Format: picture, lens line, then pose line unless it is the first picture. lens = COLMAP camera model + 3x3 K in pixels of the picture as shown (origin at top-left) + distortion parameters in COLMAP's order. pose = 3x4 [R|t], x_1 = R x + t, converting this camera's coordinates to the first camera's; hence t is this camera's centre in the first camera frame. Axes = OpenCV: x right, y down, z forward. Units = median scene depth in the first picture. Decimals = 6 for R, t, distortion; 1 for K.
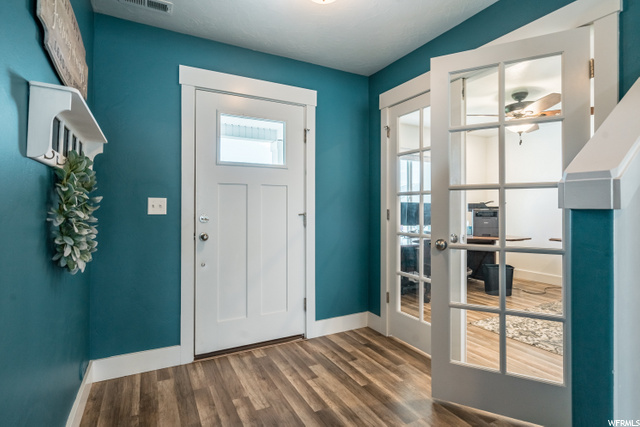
lens RADIAL K [[328.5, 0, 320.4], [0, 328.5, 210.4], [0, 0, 1]] dist [0.019892, 0.000277]
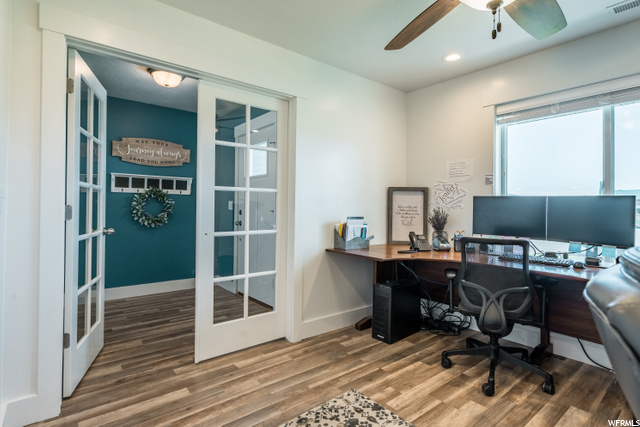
lens RADIAL K [[328.5, 0, 319.9], [0, 328.5, 210.7], [0, 0, 1]] dist [0.019892, 0.000277]
pose [[0.185555, 0.004516, -0.982624, 0.758160], [-0.007304, 0.999968, 0.003216, 0.003127], [0.982607, 0.006580, 0.185582, 0.594569]]
